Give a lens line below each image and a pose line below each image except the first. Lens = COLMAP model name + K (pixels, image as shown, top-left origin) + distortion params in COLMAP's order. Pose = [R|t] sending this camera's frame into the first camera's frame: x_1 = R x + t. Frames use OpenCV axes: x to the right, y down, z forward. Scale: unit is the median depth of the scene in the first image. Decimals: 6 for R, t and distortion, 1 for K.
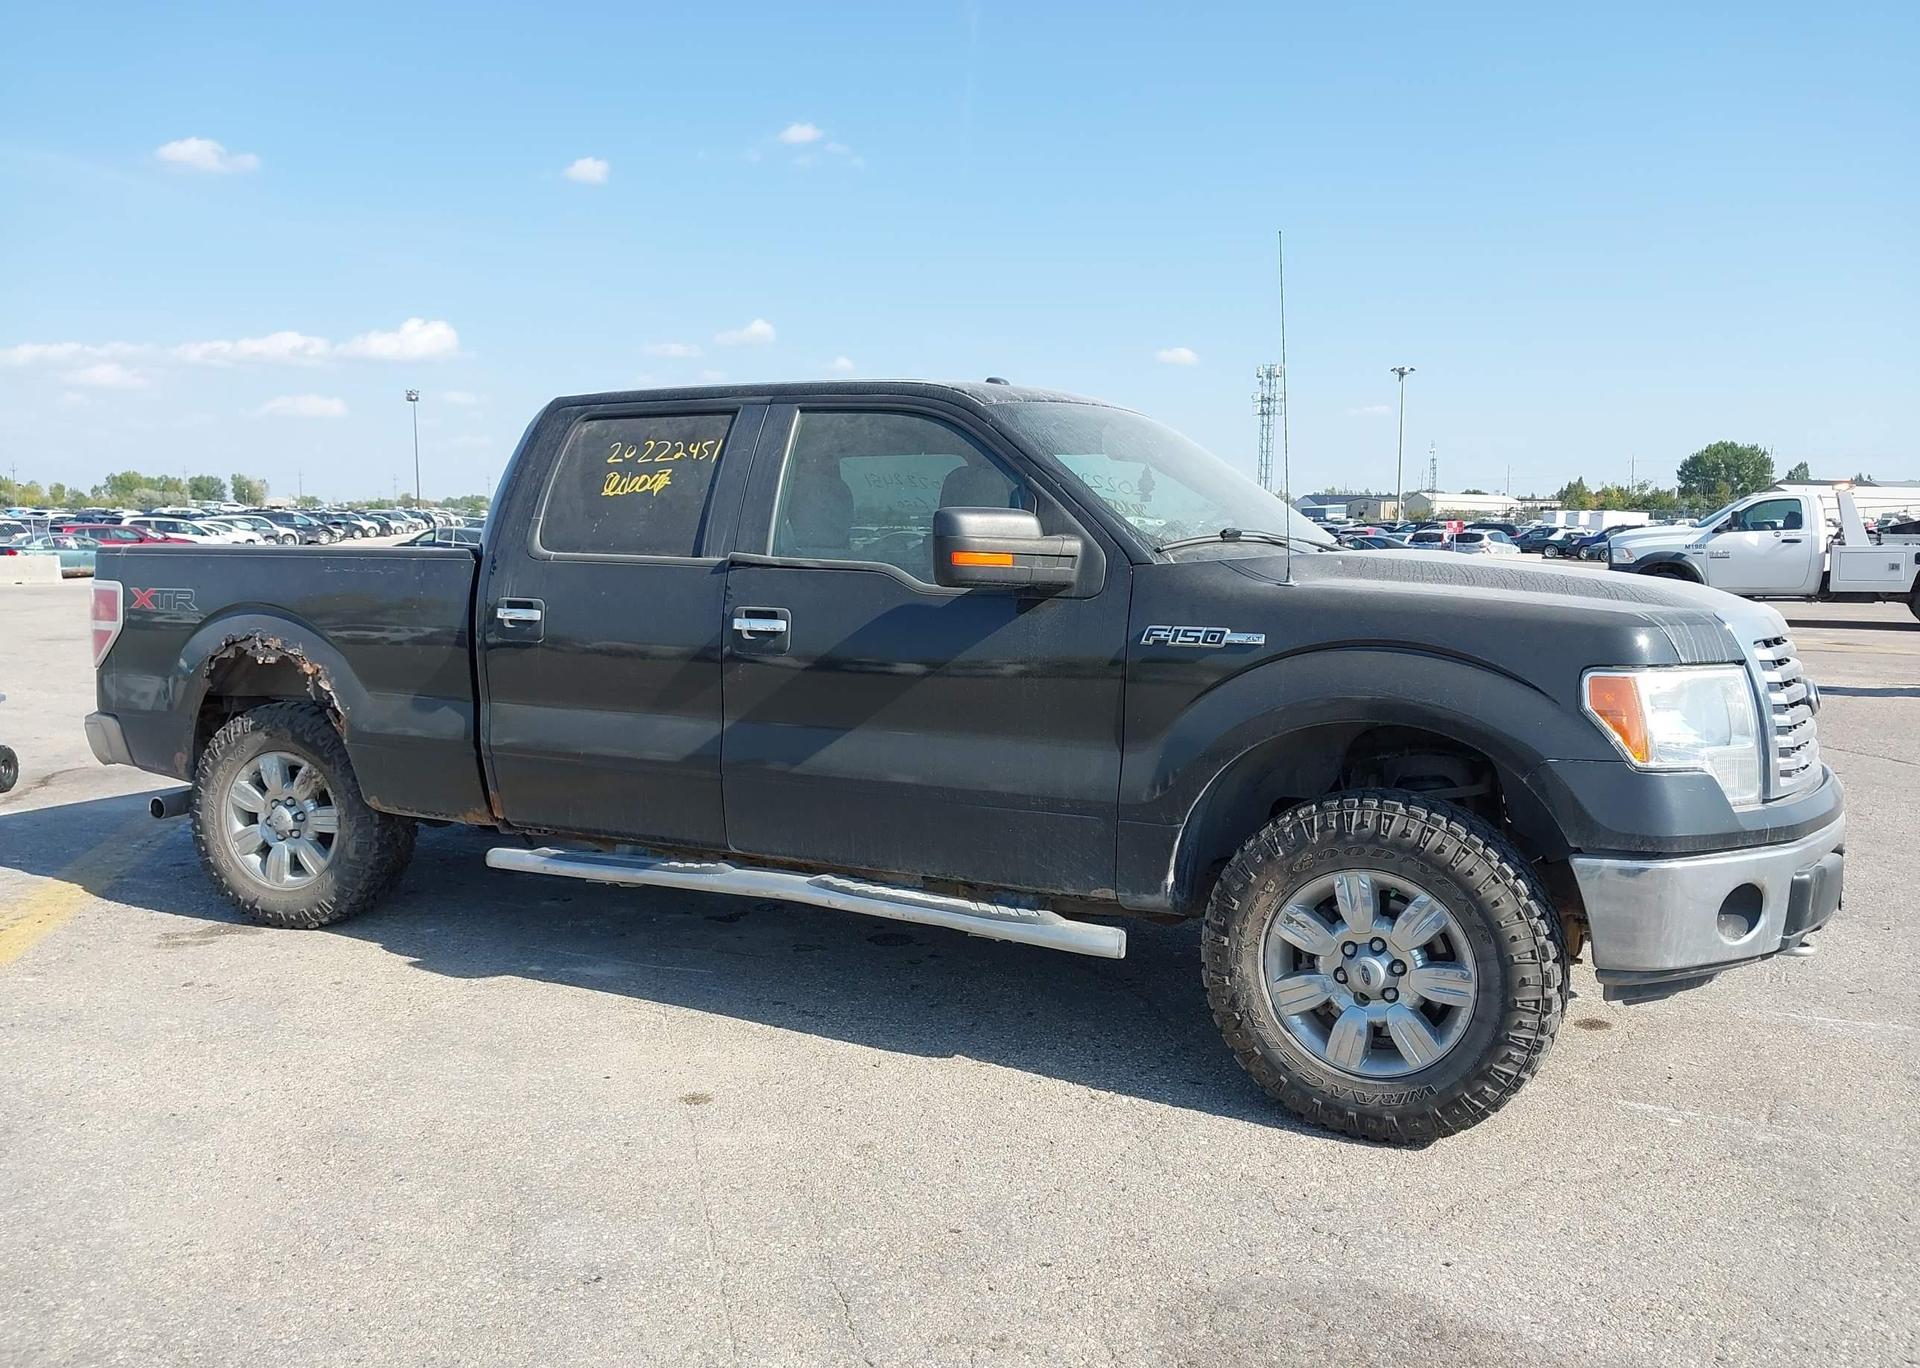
lens RADIAL K [[1514.3, 0, 950.2], [0, 1514.3, 724.0], [0, 0, 1]] dist [0.057082, -0.091414]
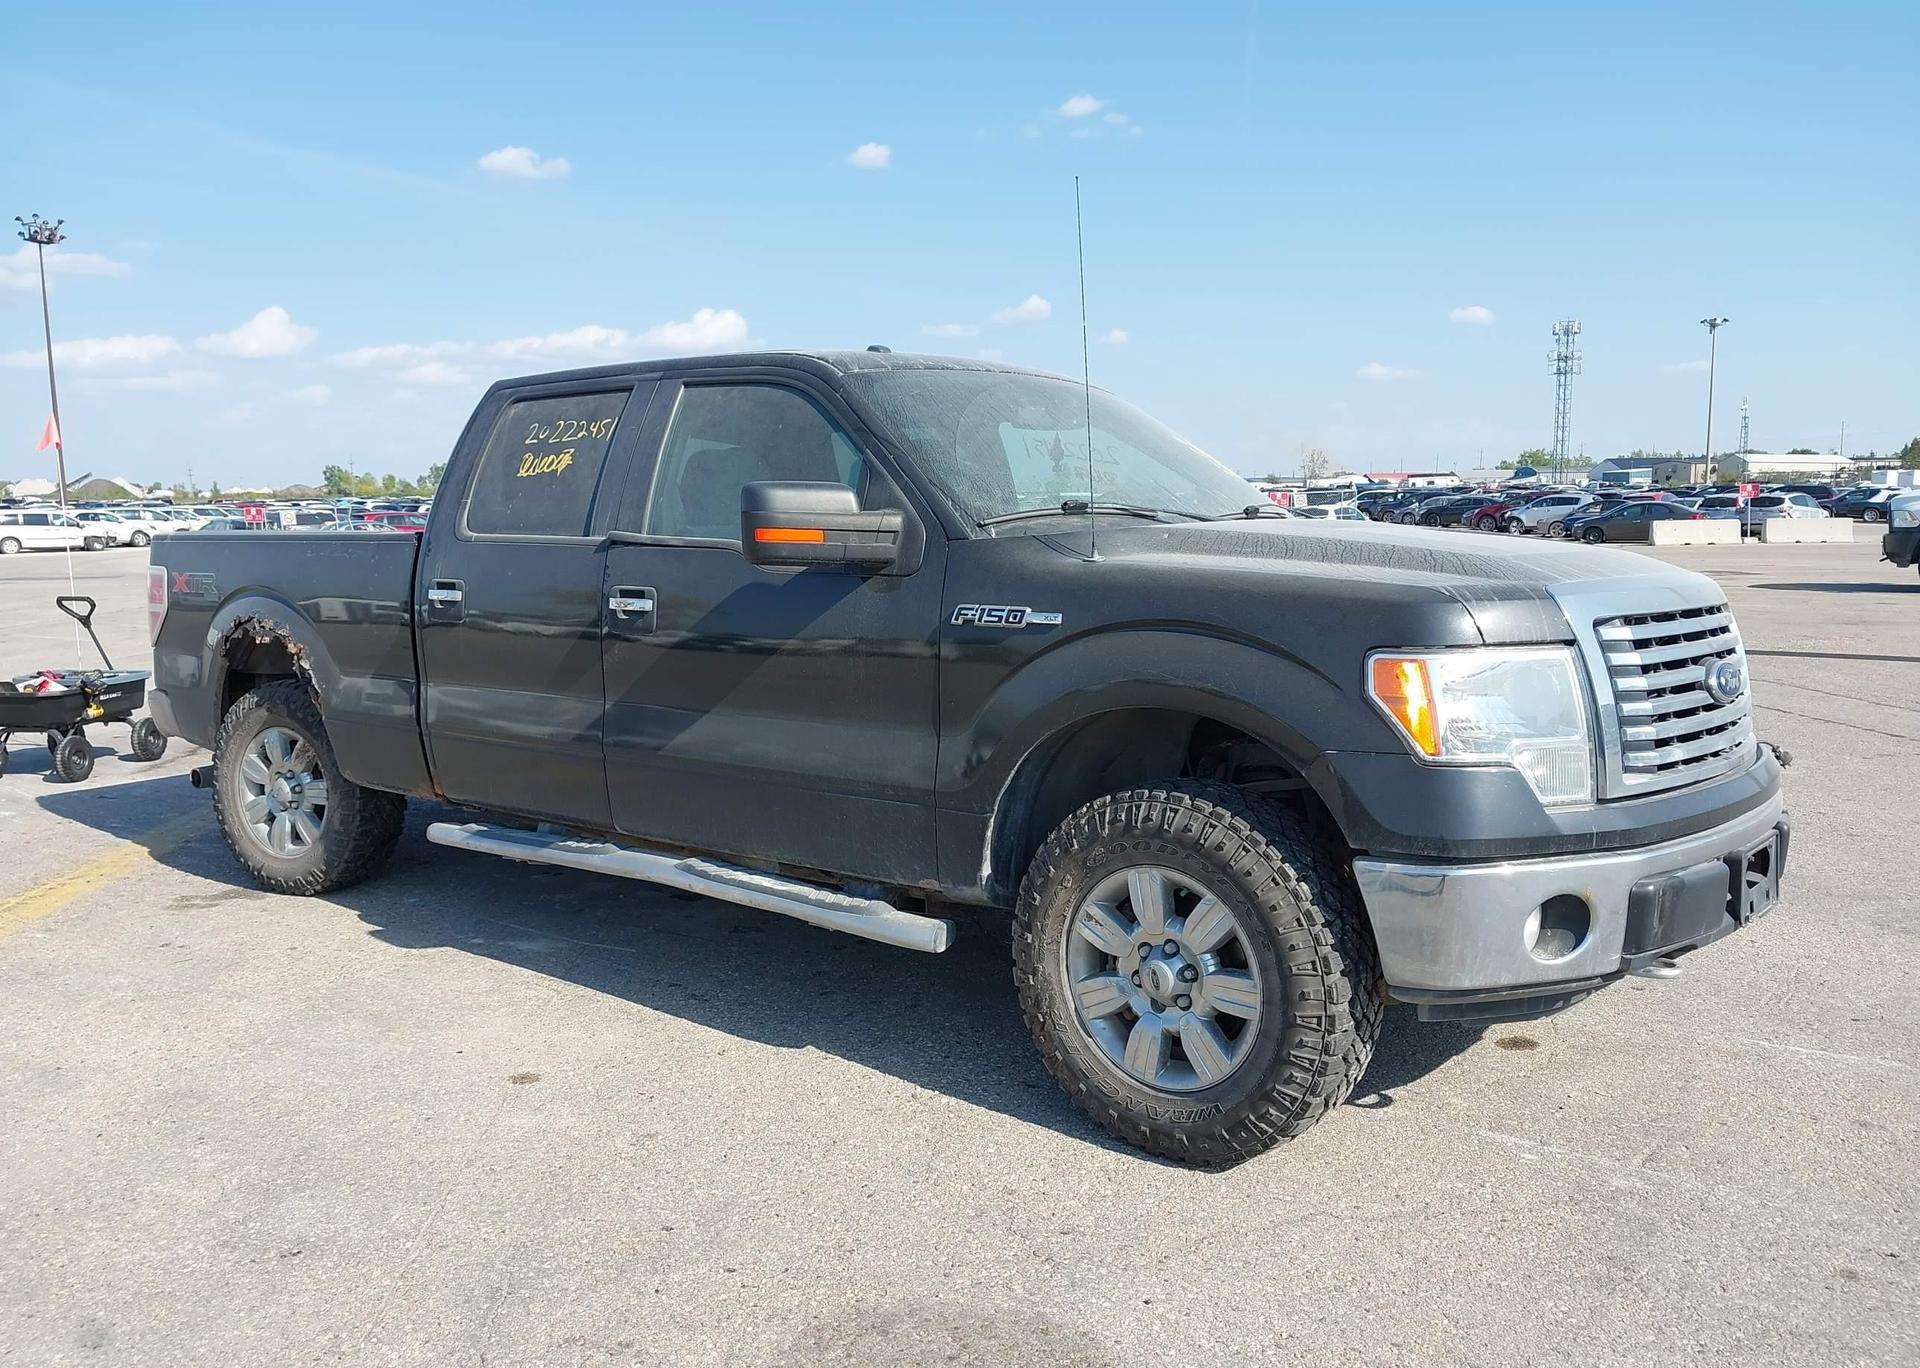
lens RADIAL K [[1514.3, 0, 950.4], [0, 1514.3, 728.4], [0, 0, 1]] dist [0.057082, -0.091414]
pose [[0.984022, 0.009292, -0.177802, 0.243409], [-0.006003, 0.999801, 0.019031, -0.004216], [0.177944, -0.017660, 0.983882, 0.055968]]
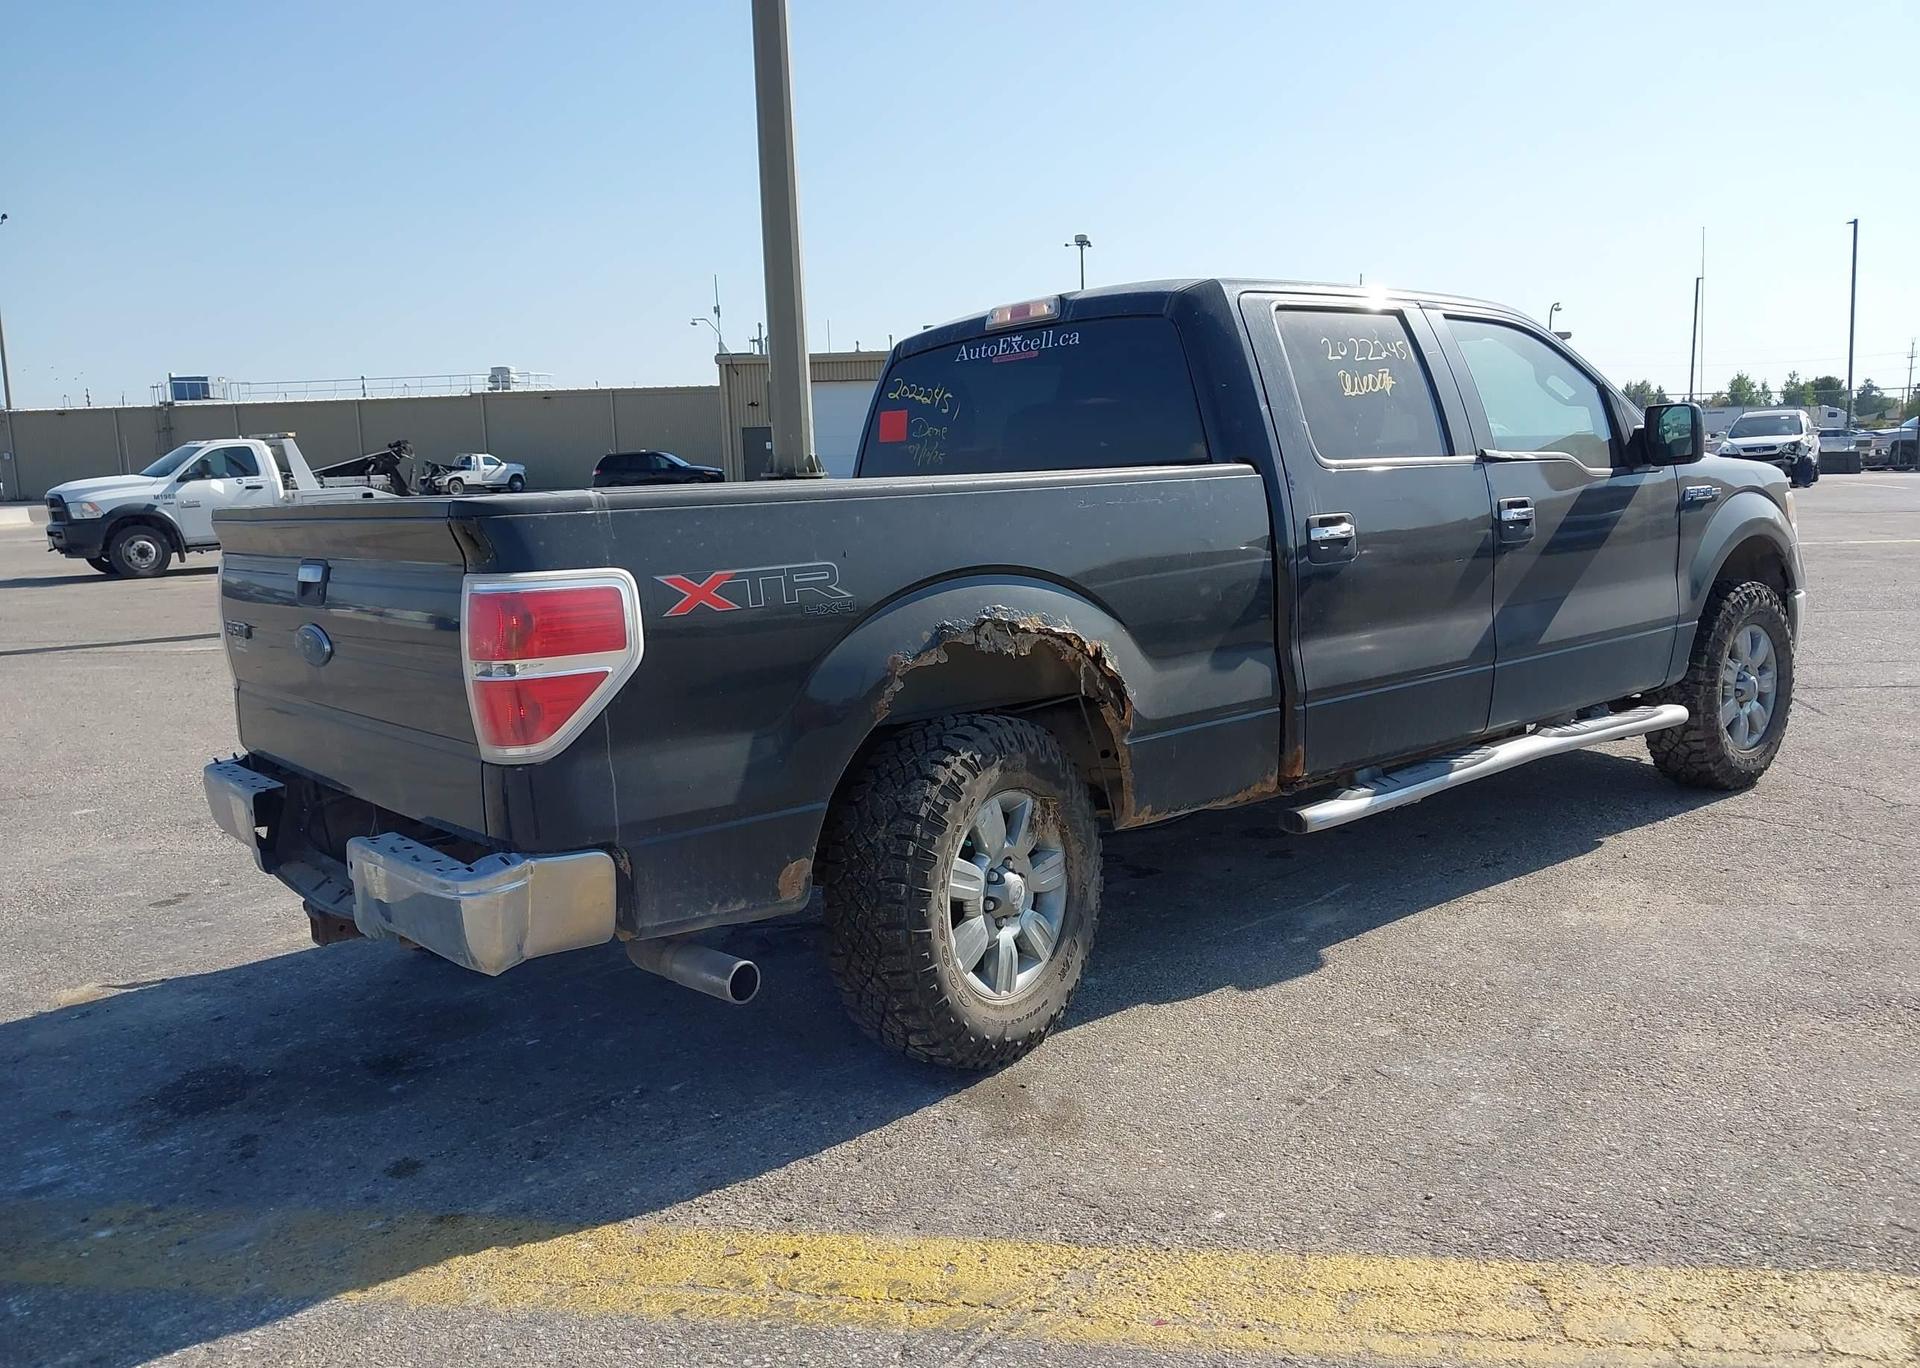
lens RADIAL K [[1514.3, 0, 949.0], [0, 1514.3, 741.7], [0, 0, 1]] dist [0.057082, -0.091414]
pose [[0.352264, -0.187828, 0.916859, -1.239295], [0.154224, 0.977912, 0.141081, -0.117240], [-0.923106, 0.091704, 0.373450, 0.930936]]
